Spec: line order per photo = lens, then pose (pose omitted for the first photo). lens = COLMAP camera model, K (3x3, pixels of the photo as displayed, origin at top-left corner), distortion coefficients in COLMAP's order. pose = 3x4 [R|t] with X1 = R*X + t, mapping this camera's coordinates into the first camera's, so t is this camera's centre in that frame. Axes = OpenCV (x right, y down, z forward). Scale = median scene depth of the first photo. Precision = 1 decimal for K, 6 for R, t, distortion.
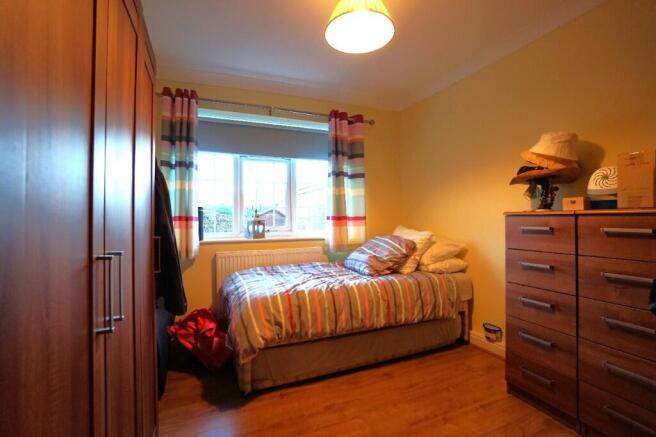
lens RADIAL K [[299.4, 0, 328.7], [0, 299.4, 218.0], [0, 0, 1]] dist [-0.000325, 0.000533]
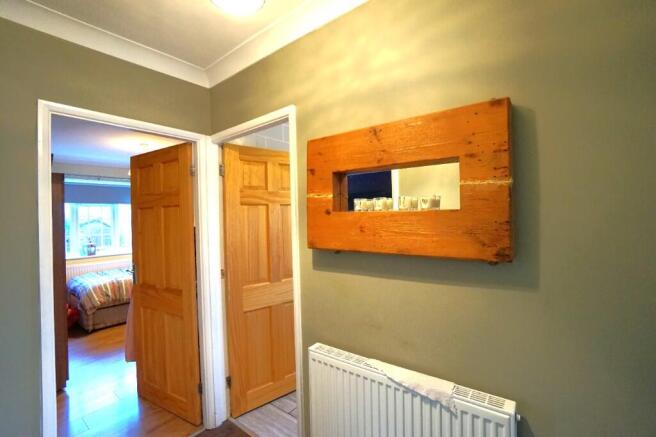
lens RADIAL K [[299.4, 0, 326.8], [0, 299.4, 218.5], [0, 0, 1]] dist [-0.000325, 0.000533]
pose [[0.887616, -0.009009, 0.460497, 0.248102], [0.005789, 0.999948, 0.008405, -0.221066], [-0.460548, -0.004795, 0.887622, -1.652698]]
